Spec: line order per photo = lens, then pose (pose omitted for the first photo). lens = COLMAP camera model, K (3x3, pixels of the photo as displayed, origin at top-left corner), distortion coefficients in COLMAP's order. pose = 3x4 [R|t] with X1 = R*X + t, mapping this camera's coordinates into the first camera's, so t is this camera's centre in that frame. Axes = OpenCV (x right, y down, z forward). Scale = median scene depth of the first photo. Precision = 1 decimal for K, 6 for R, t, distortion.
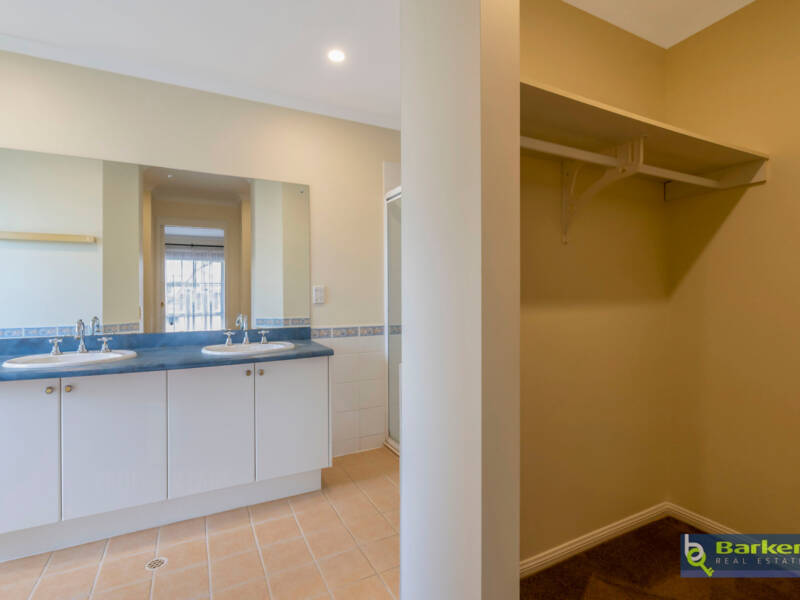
lens RADIAL K [[401.7, 0, 398.8], [0, 401.7, 304.2], [0, 0, 1]] dist [-0.004321, 0.001584]
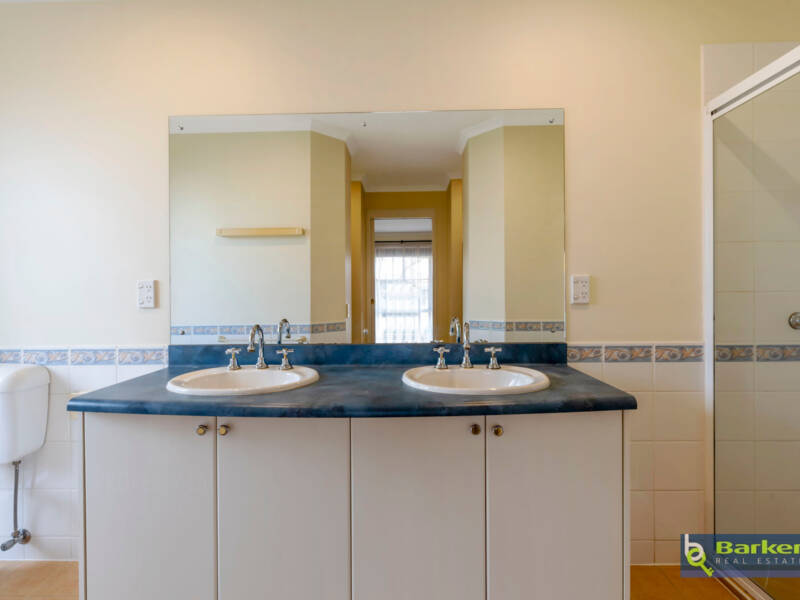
lens RADIAL K [[401.7, 0, 398.1], [0, 401.7, 295.6], [0, 0, 1]] dist [-0.004321, 0.001584]
pose [[0.881748, -0.001030, -0.471719, -0.150413], [-0.004673, 0.999929, -0.010918, -0.006048], [0.471697, 0.011831, 0.881681, 0.332611]]
